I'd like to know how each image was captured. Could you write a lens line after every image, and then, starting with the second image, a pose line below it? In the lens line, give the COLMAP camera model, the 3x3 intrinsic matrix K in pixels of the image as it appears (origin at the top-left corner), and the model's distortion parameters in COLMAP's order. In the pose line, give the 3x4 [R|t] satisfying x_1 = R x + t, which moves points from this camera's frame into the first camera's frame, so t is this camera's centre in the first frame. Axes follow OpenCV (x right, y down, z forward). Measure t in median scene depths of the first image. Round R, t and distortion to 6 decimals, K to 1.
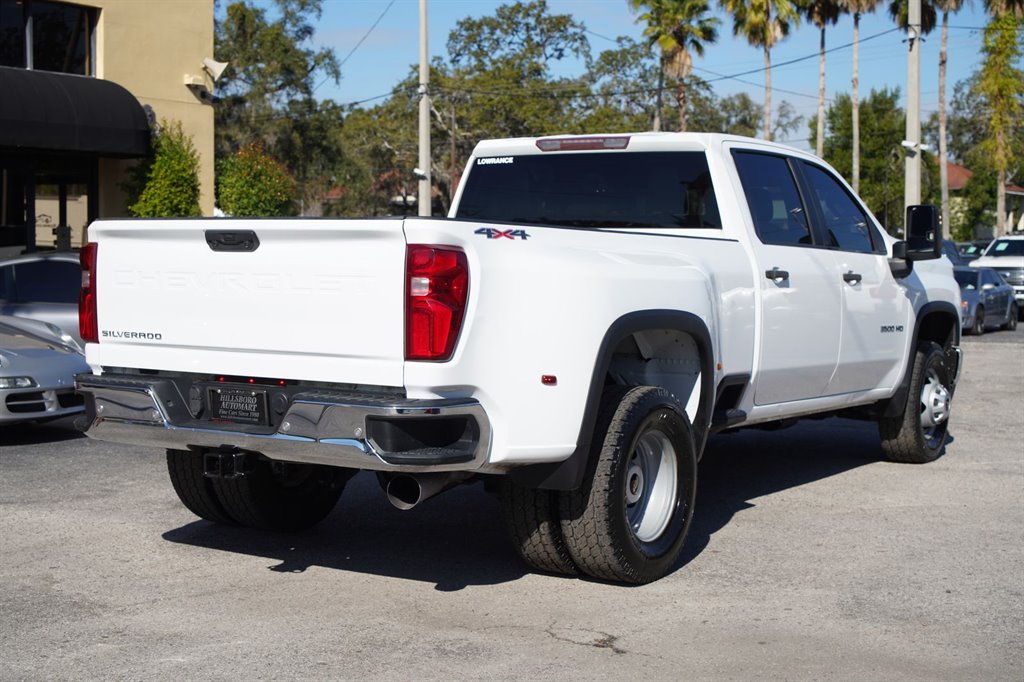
lens RADIAL K [[1540.8, 0, 512.0], [0, 1540.8, 341.0], [0, 0, 1]] dist [-0.013197, 0.004980]
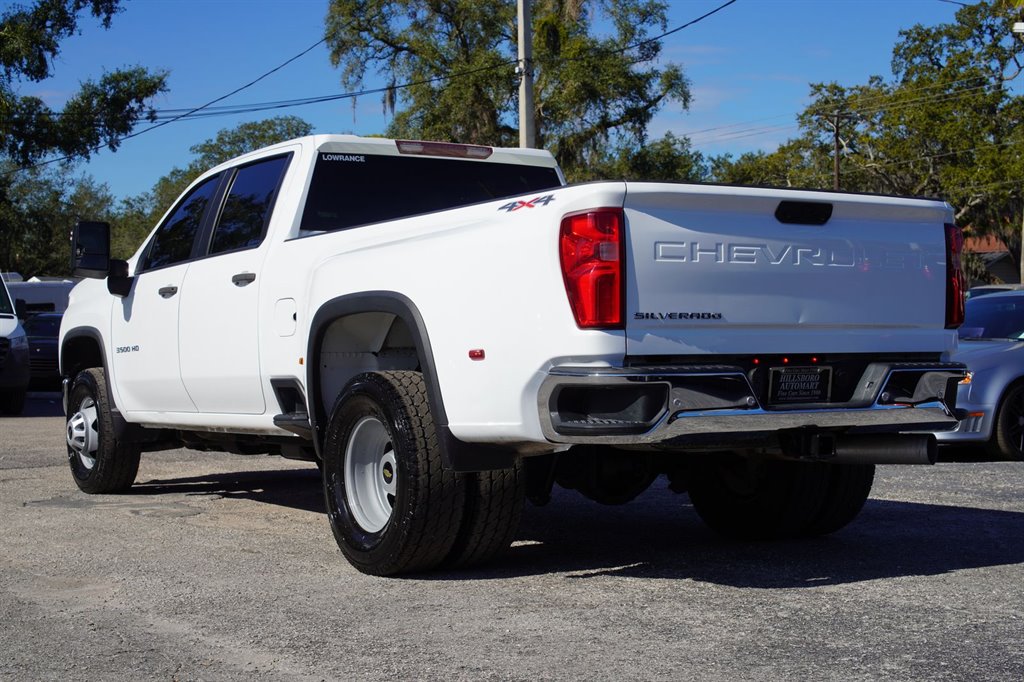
lens RADIAL K [[1603.2, 0, 512.0], [0, 1603.2, 341.0], [0, 0, 1]] dist [-0.018359, -0.001987]
pose [[0.429729, -0.007201, 0.902929, -0.363910], [0.067286, 0.997443, -0.024069, 0.008310], [-0.900447, 0.071097, 0.429115, 0.230653]]
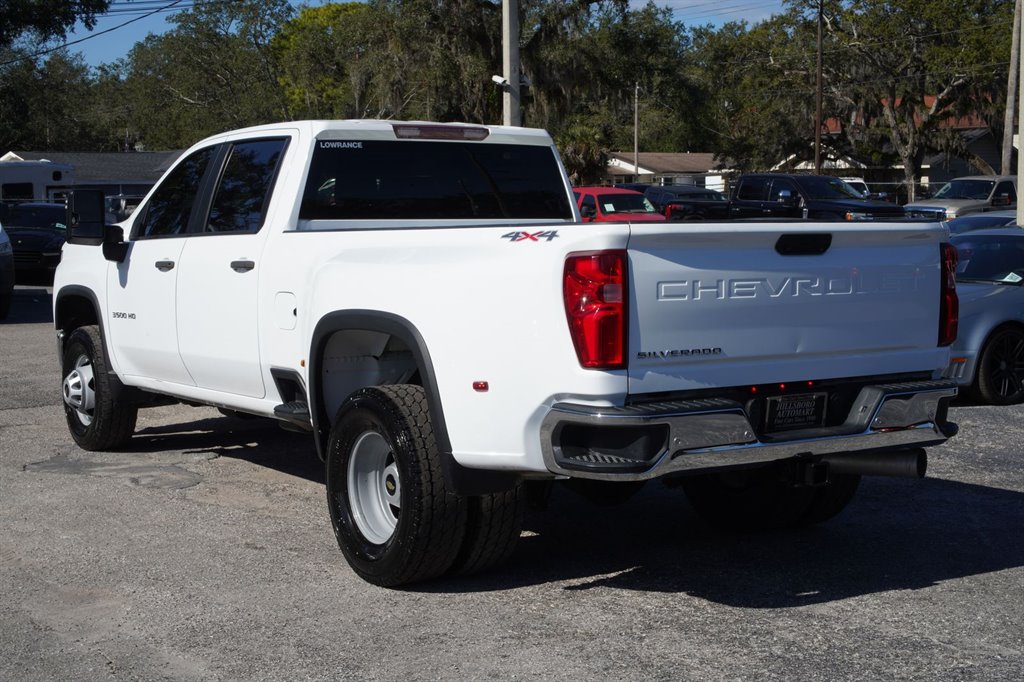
lens RADIAL K [[1603.2, 0, 512.0], [0, 1603.2, 341.0], [0, 0, 1]] dist [-0.018359, -0.001987]
pose [[0.417338, -0.081352, 0.905102, -0.369515], [0.061728, 0.996222, 0.061080, -0.024114], [-0.906652, 0.030379, 0.420784, 0.231157]]
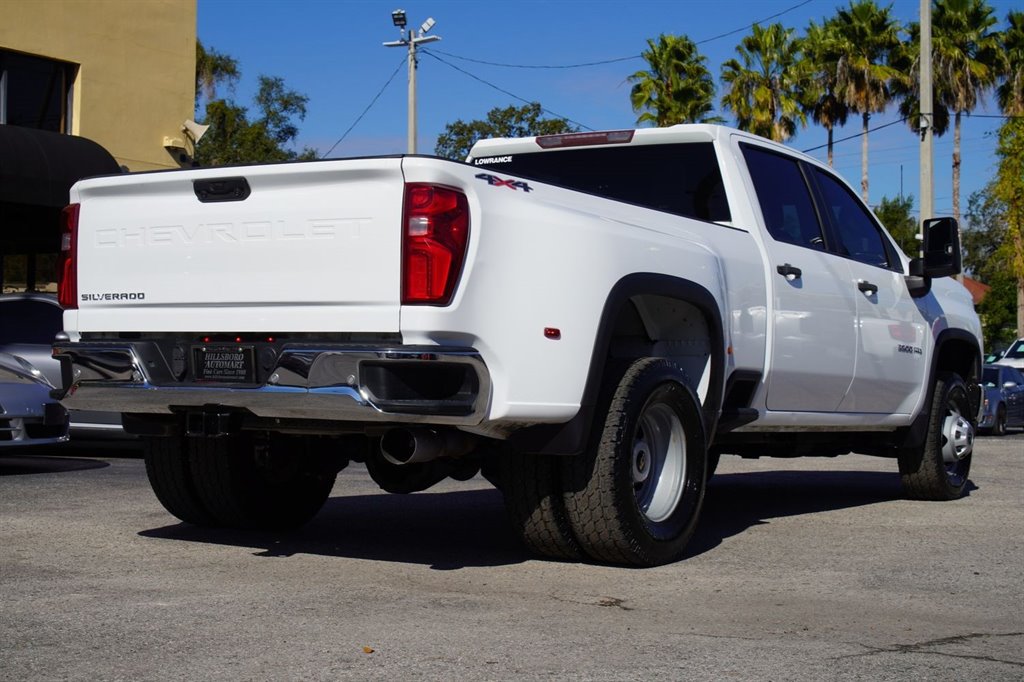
lens RADIAL K [[1641.1, 0, 507.6], [0, 1641.1, 314.9], [0, 0, 1]] dist [-0.019146, 0.049320]
pose [[0.999975, 0.006449, 0.002957, -0.001996], [-0.006138, 0.995433, -0.095263, 0.033752], [-0.003558, 0.095242, 0.995448, -0.002676]]
